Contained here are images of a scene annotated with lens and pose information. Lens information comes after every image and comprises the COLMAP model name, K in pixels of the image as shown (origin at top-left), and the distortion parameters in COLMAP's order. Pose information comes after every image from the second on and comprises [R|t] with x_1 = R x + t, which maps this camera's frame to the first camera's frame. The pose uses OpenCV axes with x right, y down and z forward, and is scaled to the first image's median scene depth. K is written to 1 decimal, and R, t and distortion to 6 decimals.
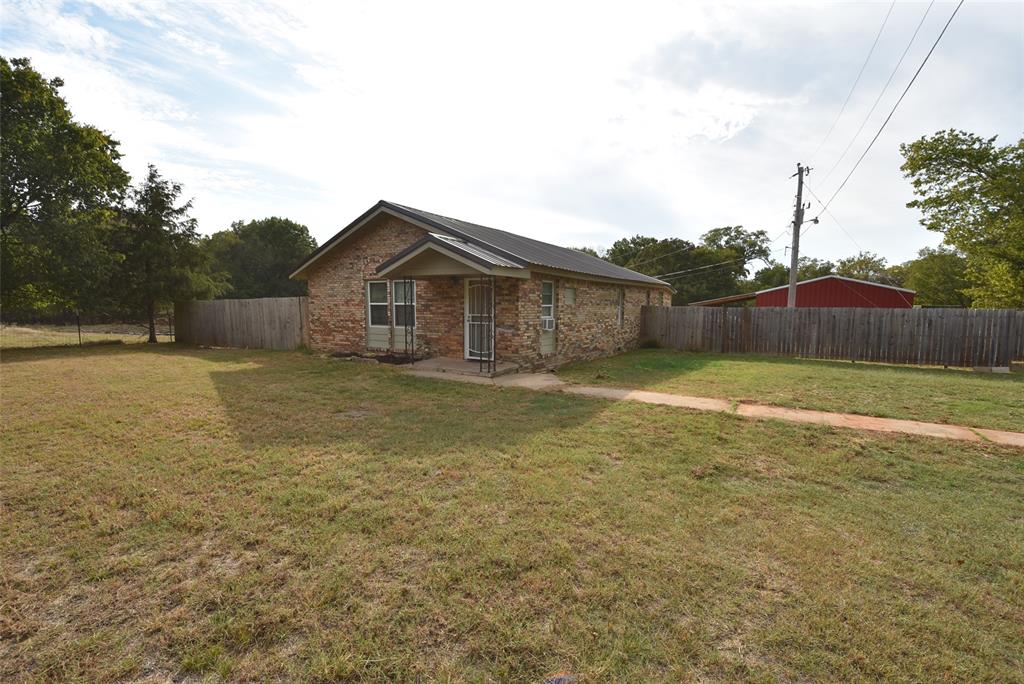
lens RADIAL K [[449.7, 0, 509.1], [0, 449.7, 353.7], [0, 0, 1]] dist [0.002142, -0.014704]
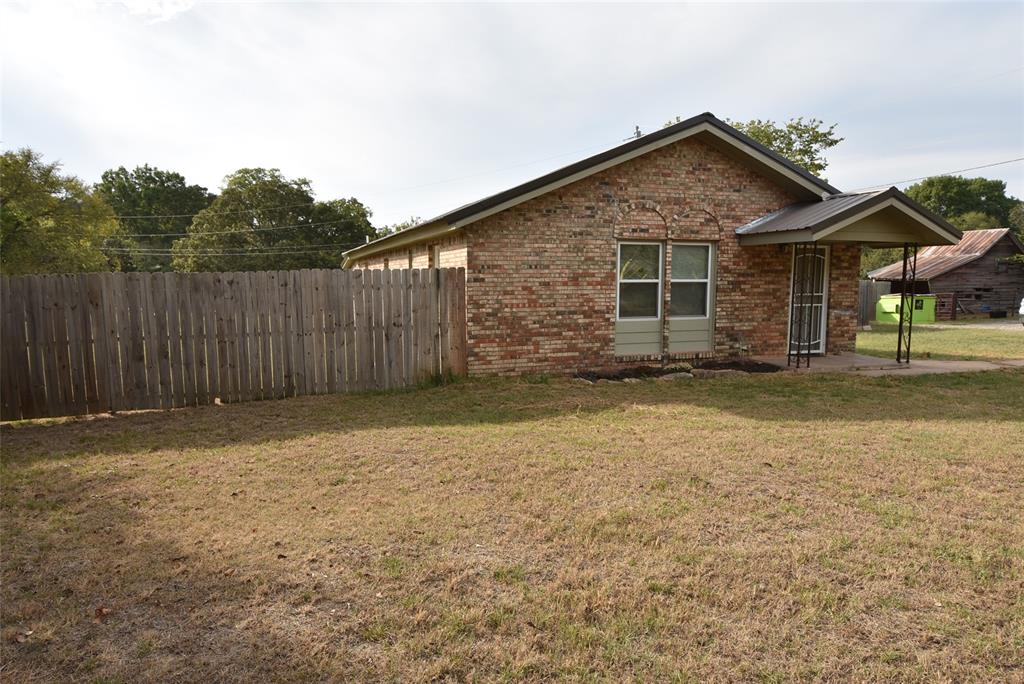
lens RADIAL K [[667.3, 0, 507.8], [0, 667.3, 357.7], [0, 0, 1]] dist [0.002345, 0.001492]
pose [[0.634304, -0.096371, 0.767054, -0.968476], [0.090022, 0.994657, 0.050525, -0.063324], [-0.767825, 0.037004, 0.639590, 0.518238]]
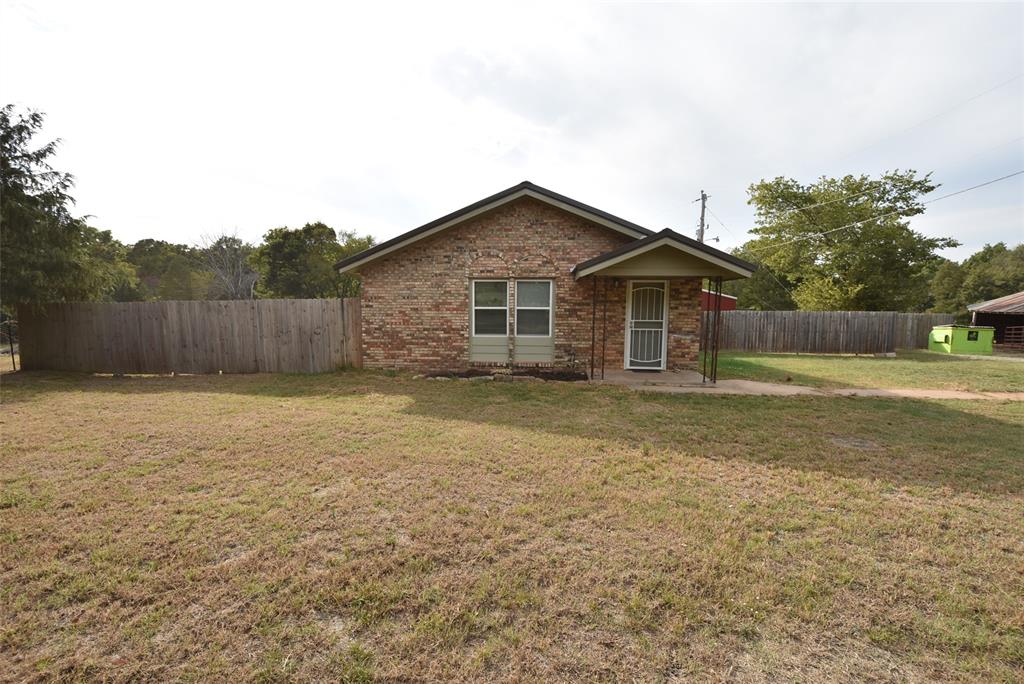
lens RADIAL K [[449.7, 0, 509.1], [0, 449.7, 353.7], [0, 0, 1]] dist [0.002142, -0.014704]
pose [[0.896808, -0.044069, 0.440221, -0.556138], [0.046348, 0.998910, 0.005578, -0.028370], [-0.439987, 0.015401, 0.897872, 0.232613]]
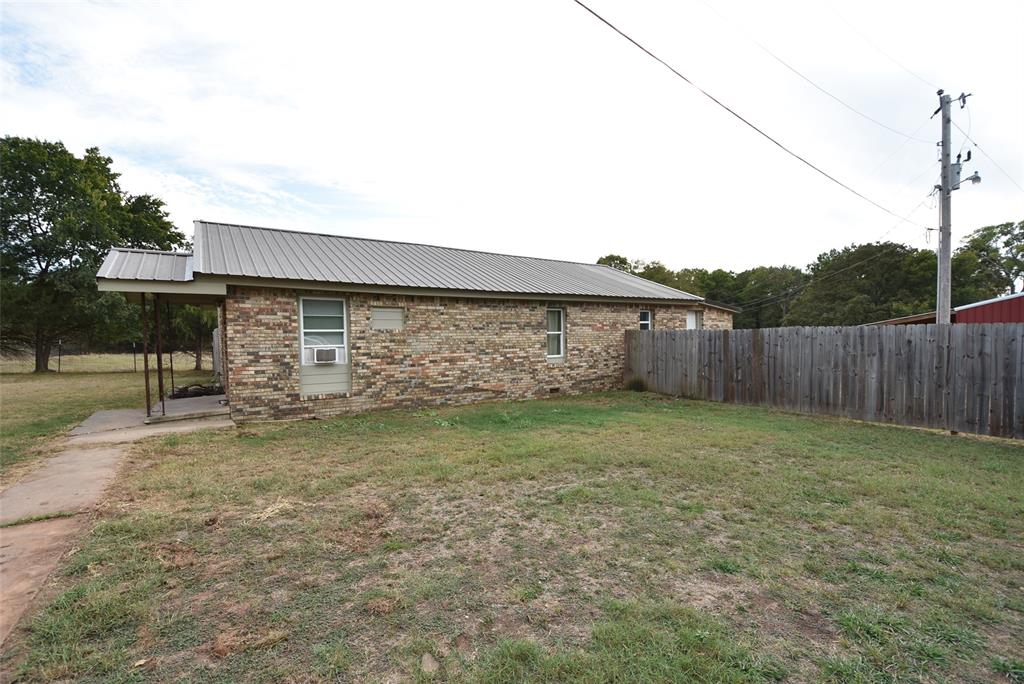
lens RADIAL K [[449.7, 0, 509.1], [0, 449.7, 353.7], [0, 0, 1]] dist [0.002142, -0.014704]
pose [[0.907257, 0.002021, -0.420572, 0.561907], [-0.030818, 0.997620, -0.061687, -0.025686], [0.419446, 0.068927, 0.905160, 0.369402]]
